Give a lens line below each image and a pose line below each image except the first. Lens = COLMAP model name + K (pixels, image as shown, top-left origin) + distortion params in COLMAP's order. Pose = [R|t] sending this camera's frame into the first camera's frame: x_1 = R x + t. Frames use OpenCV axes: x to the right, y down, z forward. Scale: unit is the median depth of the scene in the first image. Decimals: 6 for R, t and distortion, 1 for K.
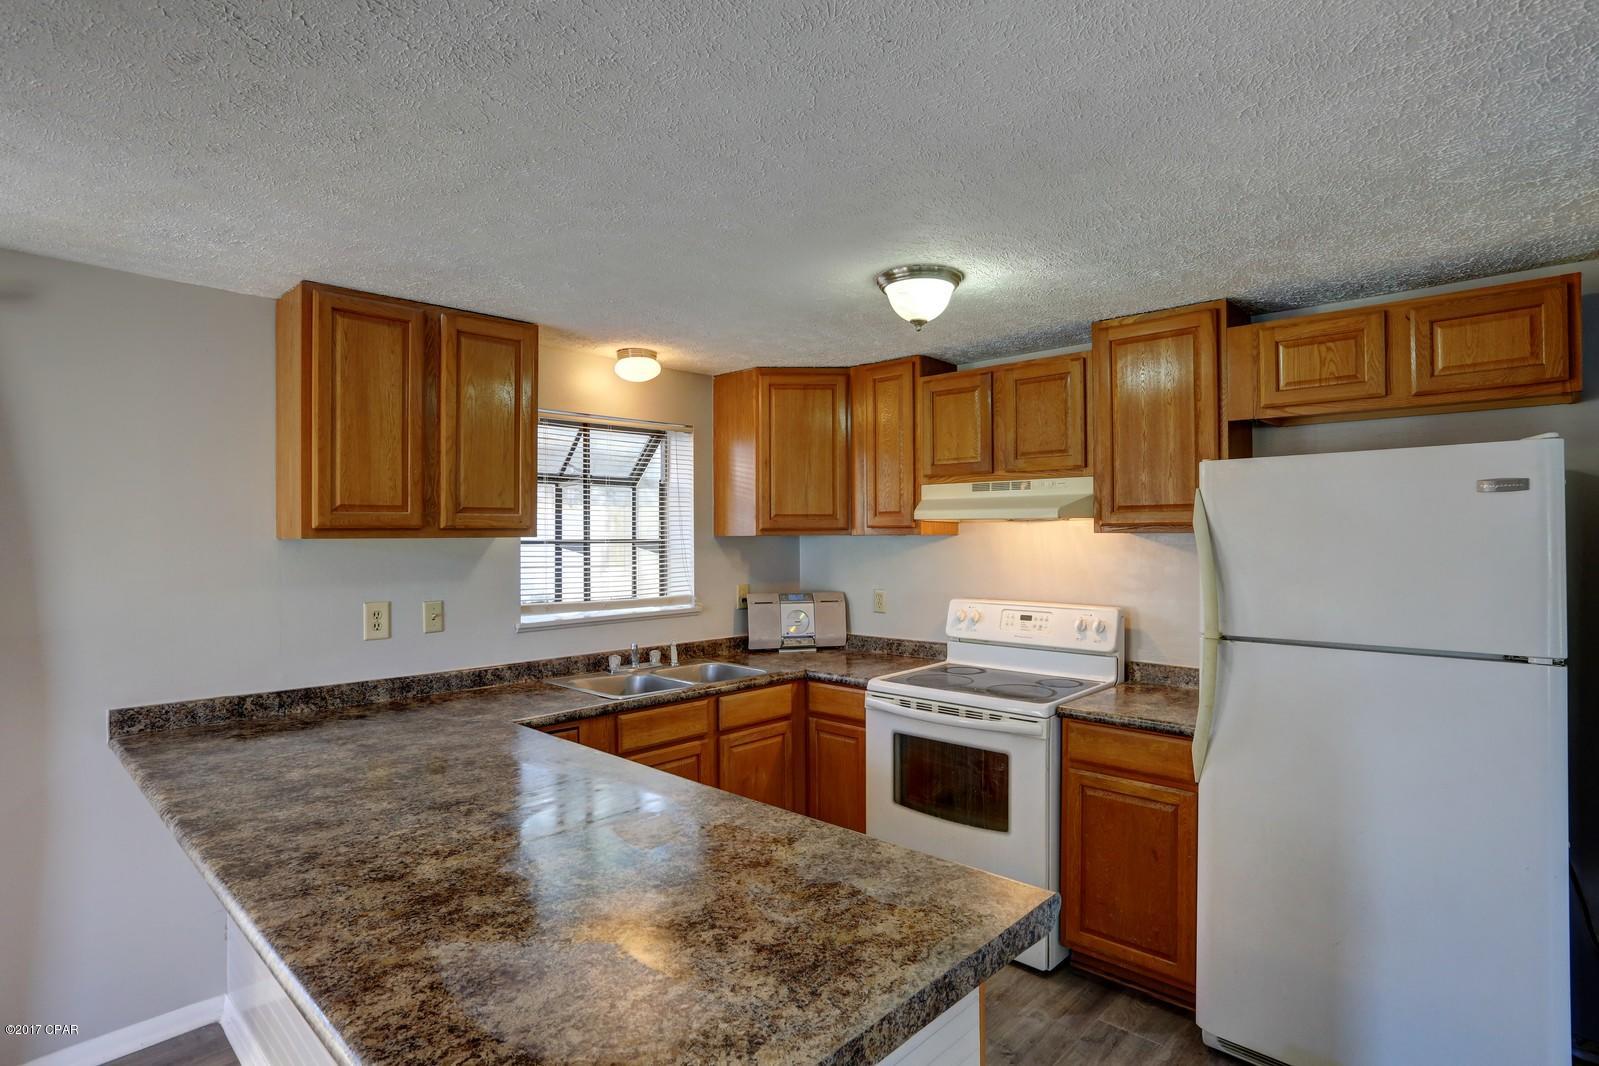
lens RADIAL K [[819.5, 0, 803.4], [0, 819.5, 529.4], [0, 0, 1]] dist [-0.035496, 0.010074]
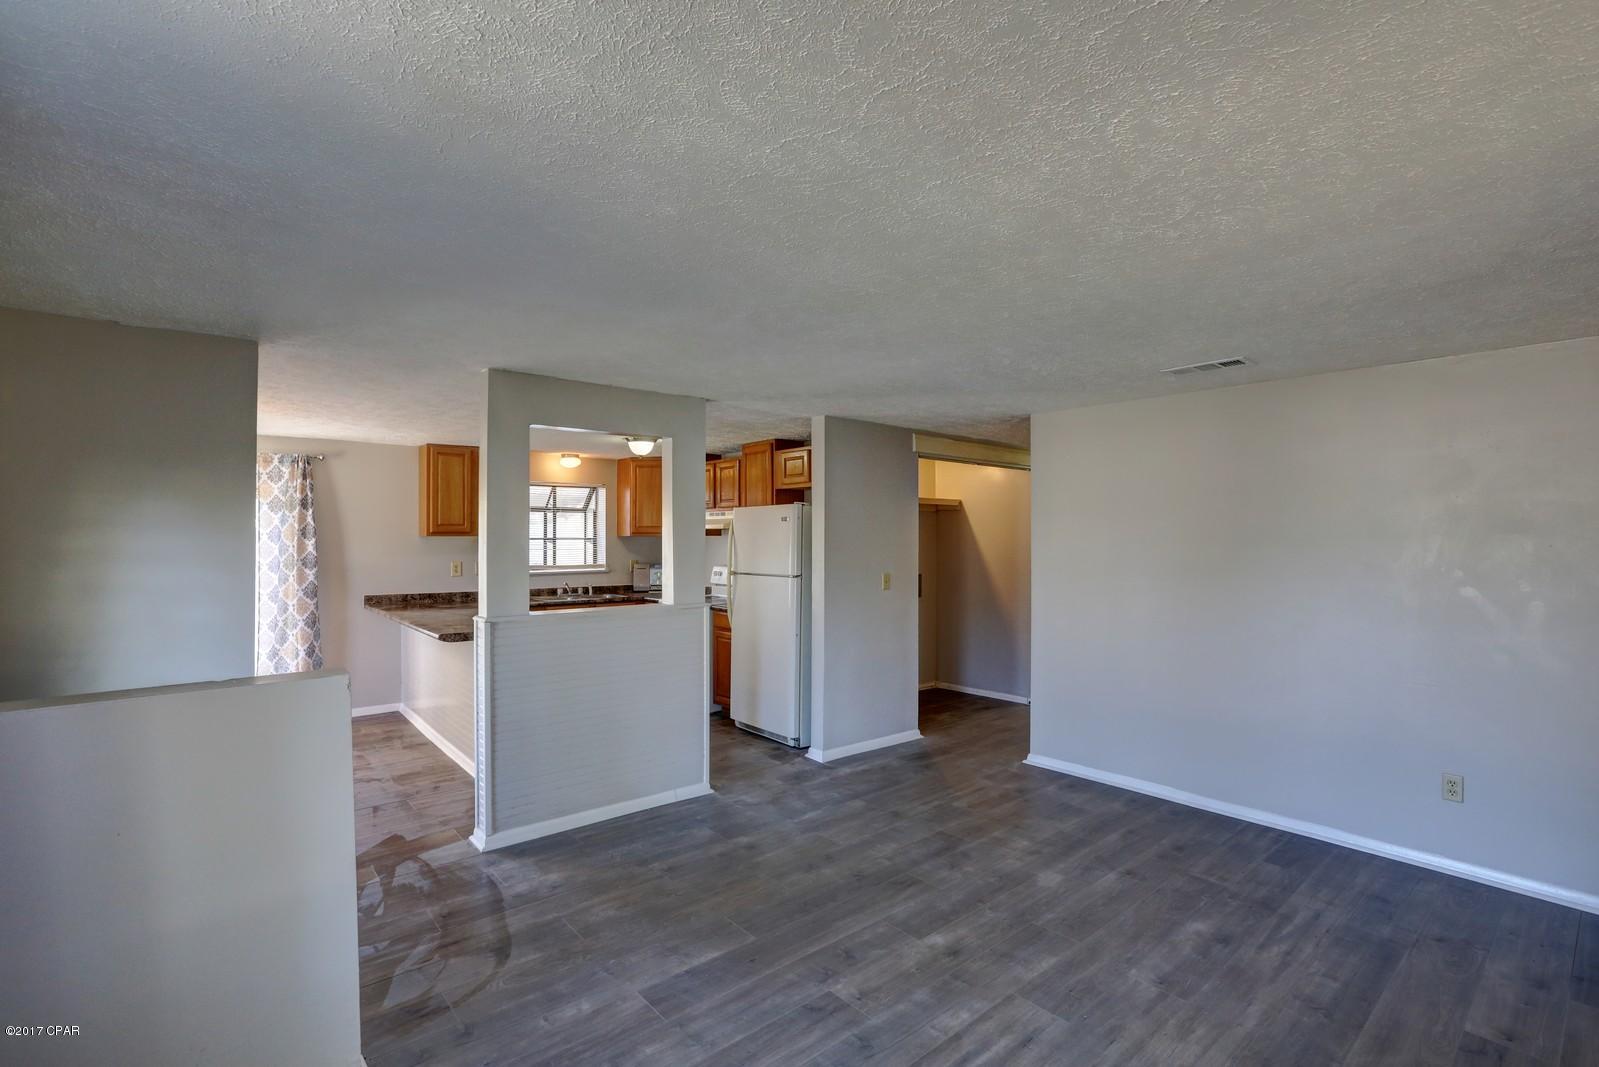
lens RADIAL K [[733.7, 0, 791.5], [0, 733.7, 536.3], [0, 0, 1]] dist [-0.040913, 0.014458]
pose [[0.991717, 0.001862, -0.128432, 0.760691], [-0.001533, 0.999995, 0.002661, 0.002202], [0.128437, -0.002442, 0.991715, -1.060126]]
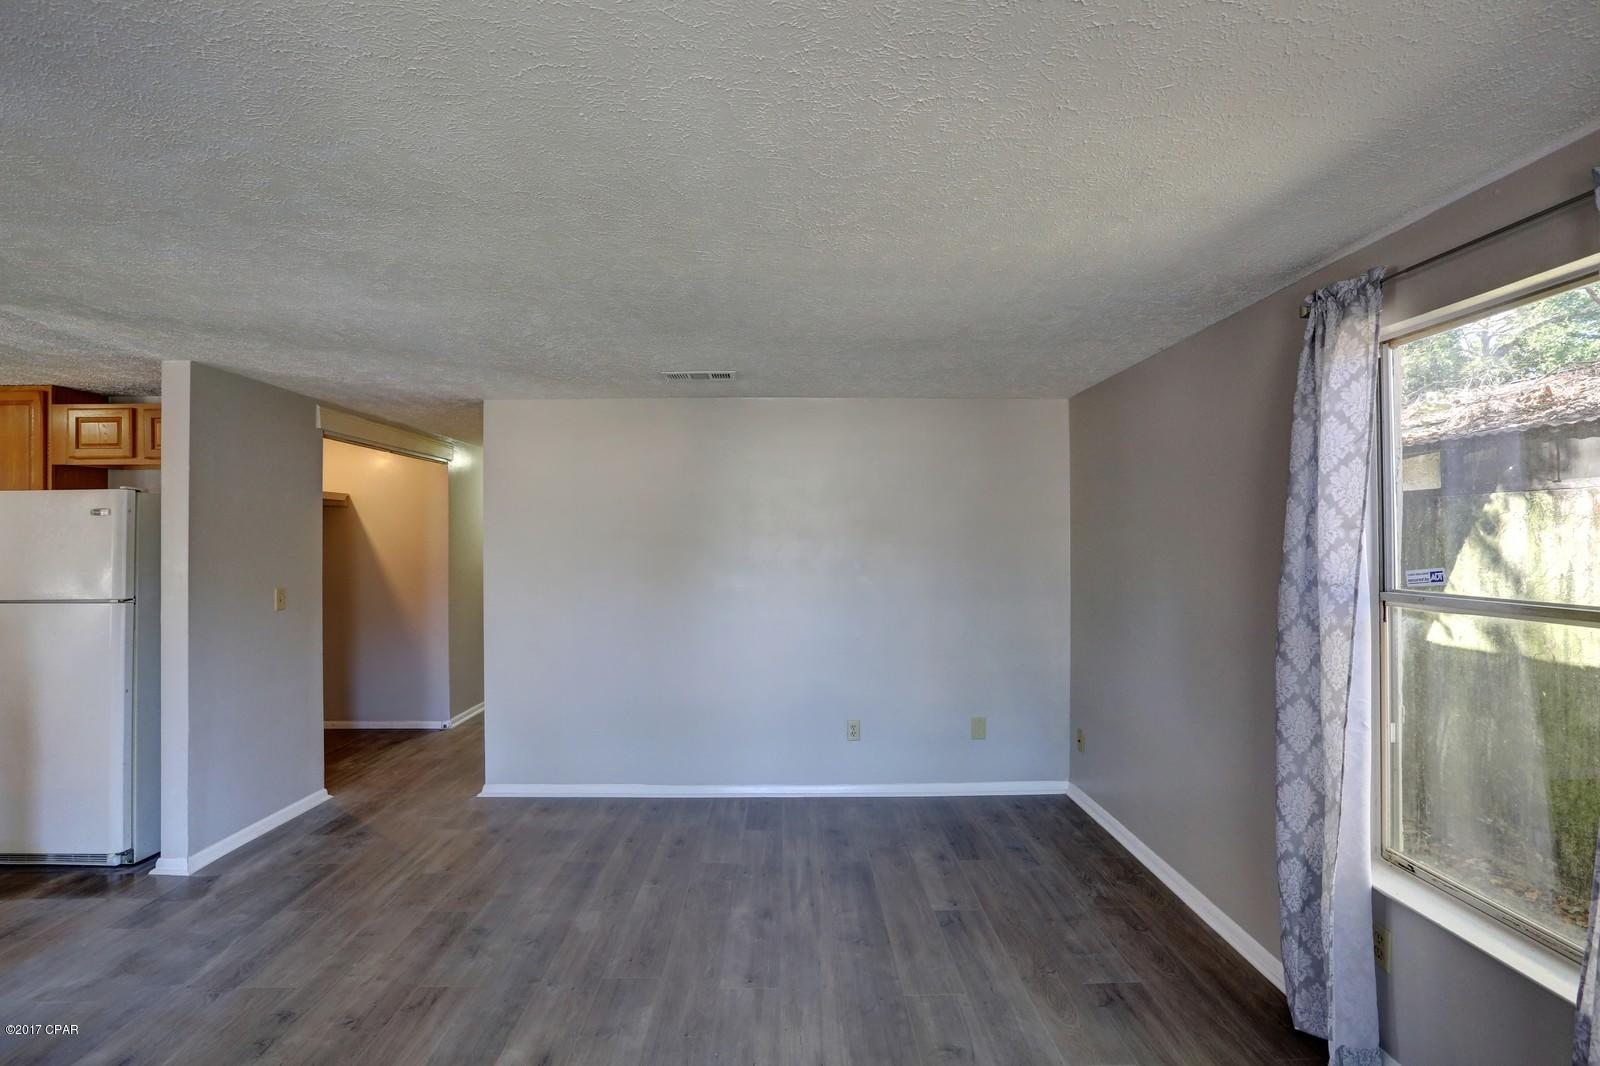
lens RADIAL K [[734.1, 0, 788.2], [0, 734.1, 534.1], [0, 0, 1]] dist [-0.040913, 0.014458]
pose [[0.730509, 0.002060, 0.682900, 0.549039], [0.001000, 0.999991, -0.004086, 0.004595], [-0.682902, 0.003668, 0.730501, -0.841356]]
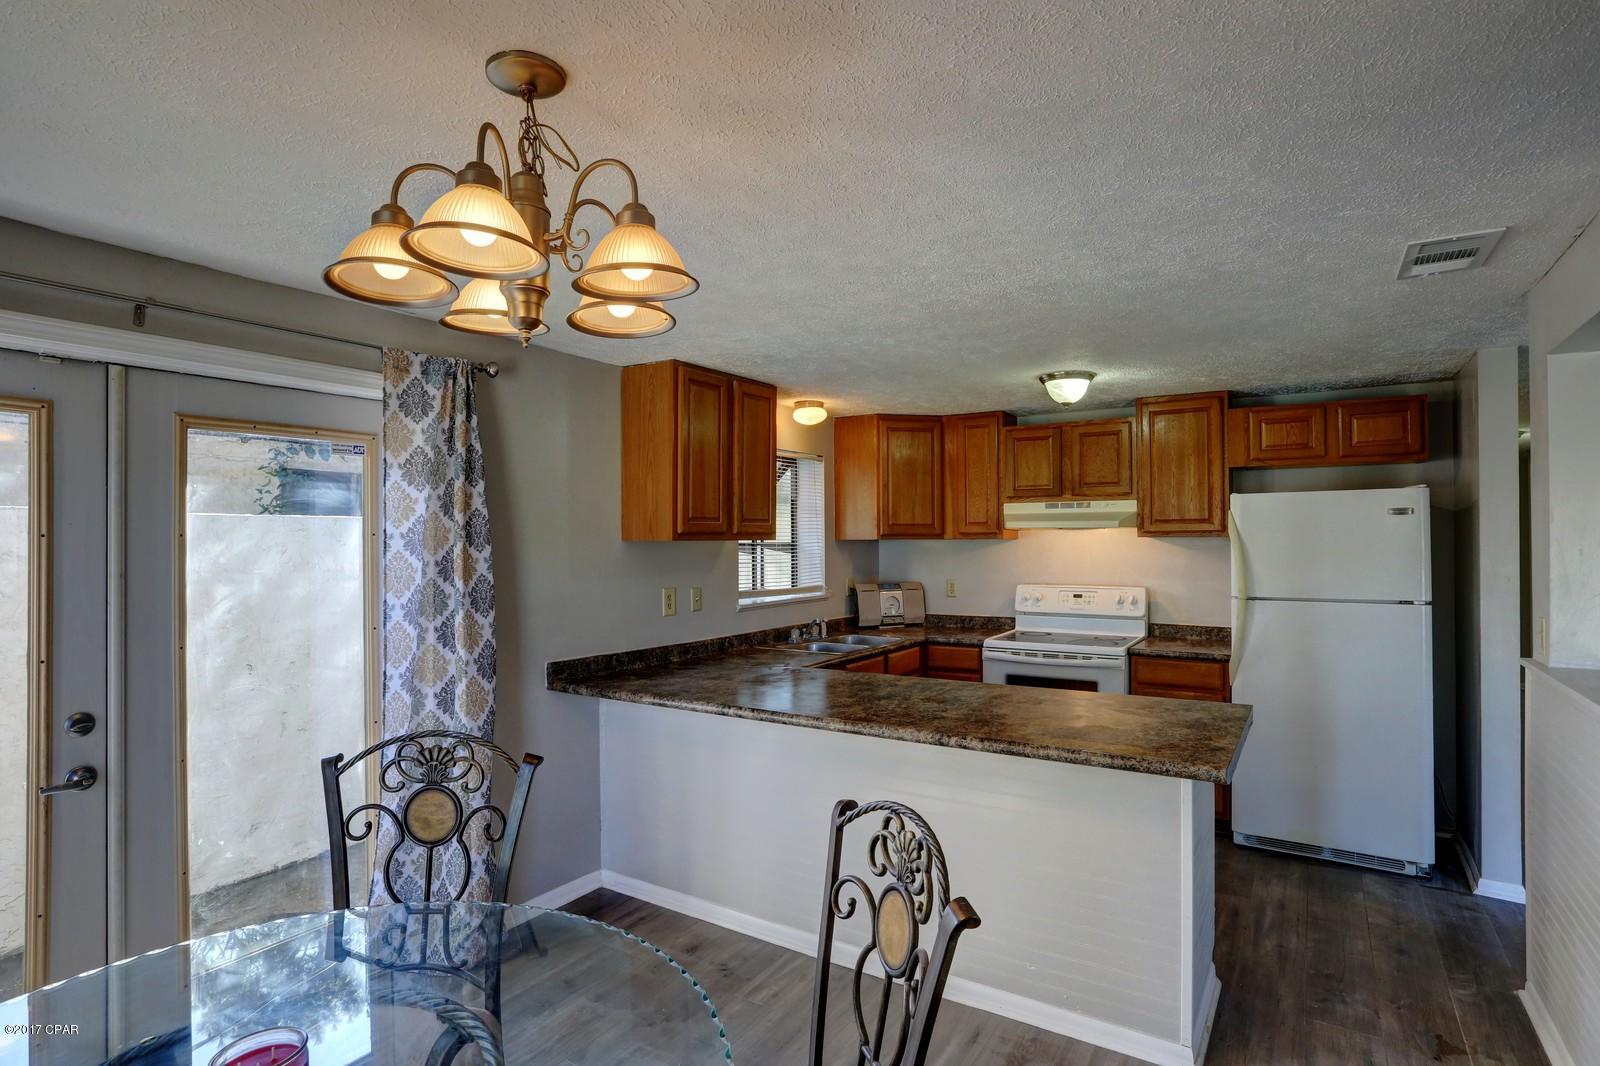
lens RADIAL K [[820.0, 0, 807.1], [0, 820.0, 531.4], [0, 0, 1]] dist [-0.035496, 0.010074]
pose [[0.981859, 0.001519, 0.189607, -0.530987], [-0.000241, 0.999977, -0.006763, 0.004038], [-0.189613, 0.006594, 0.981837, -0.371042]]
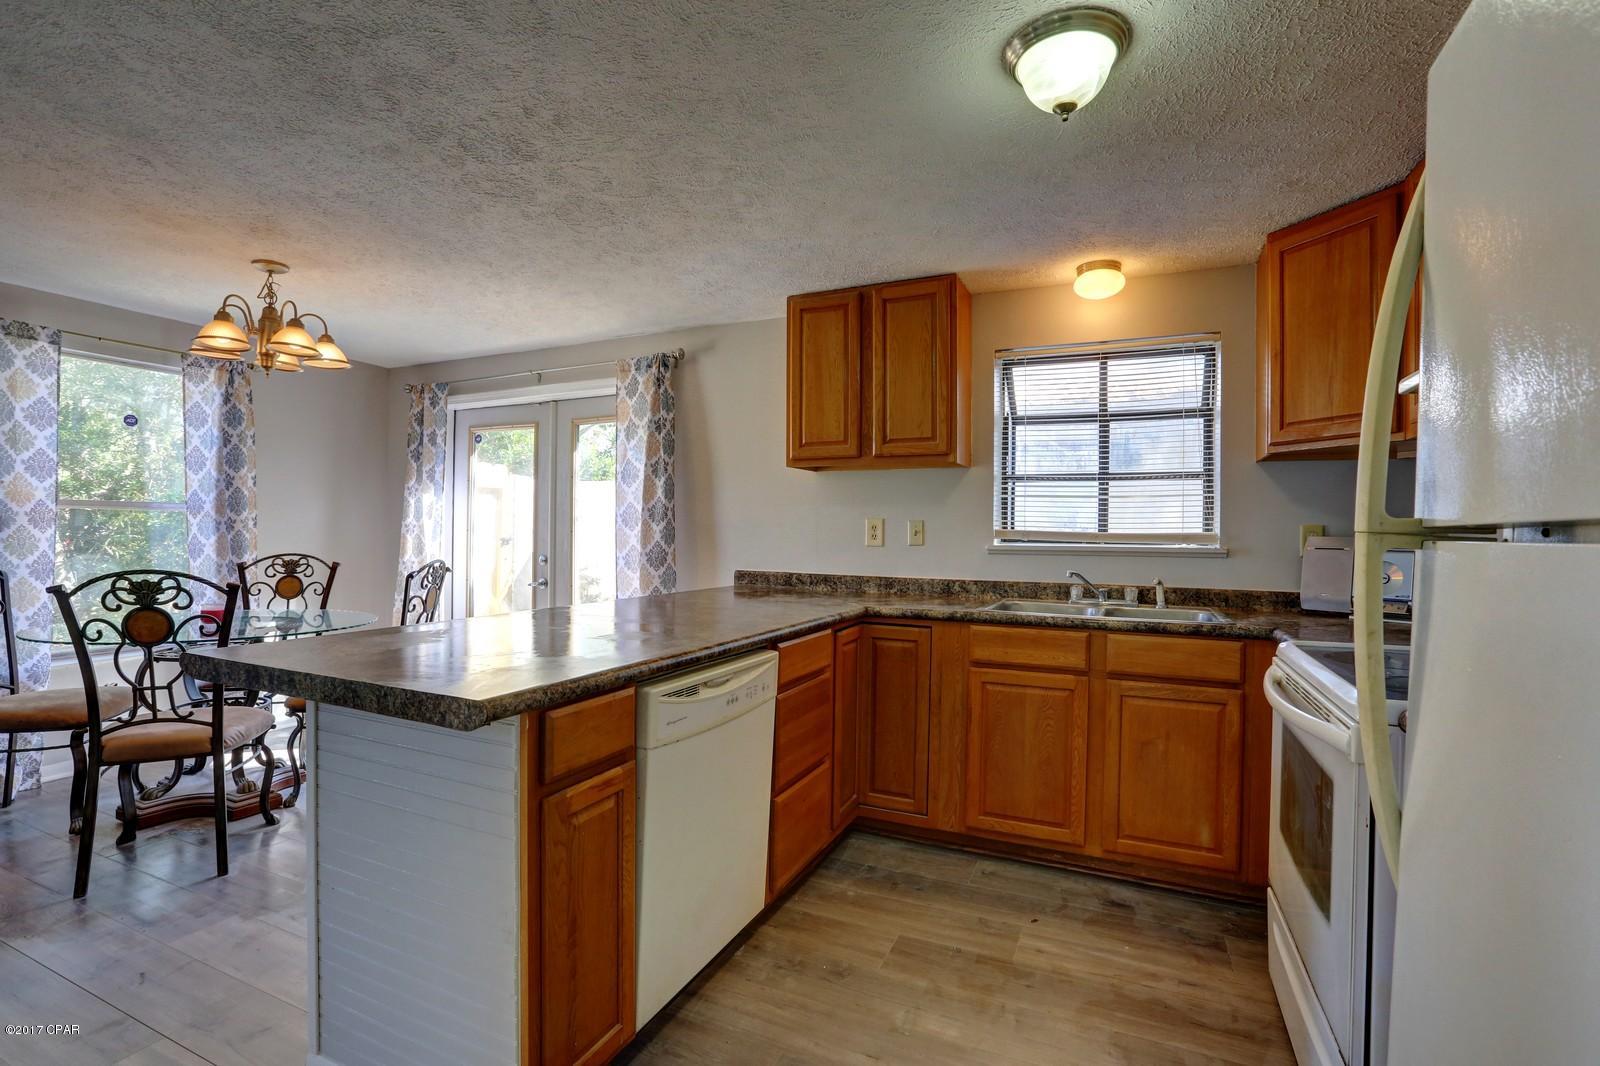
lens RADIAL K [[734.1, 0, 791.9], [0, 734.1, 531.6], [0, 0, 1]] dist [-0.040913, 0.014458]
pose [[0.313376, 0.008074, -0.949595, 0.553978], [-0.006594, 0.999958, 0.006326, 0.099267], [0.949606, 0.004279, 0.313417, 0.464518]]
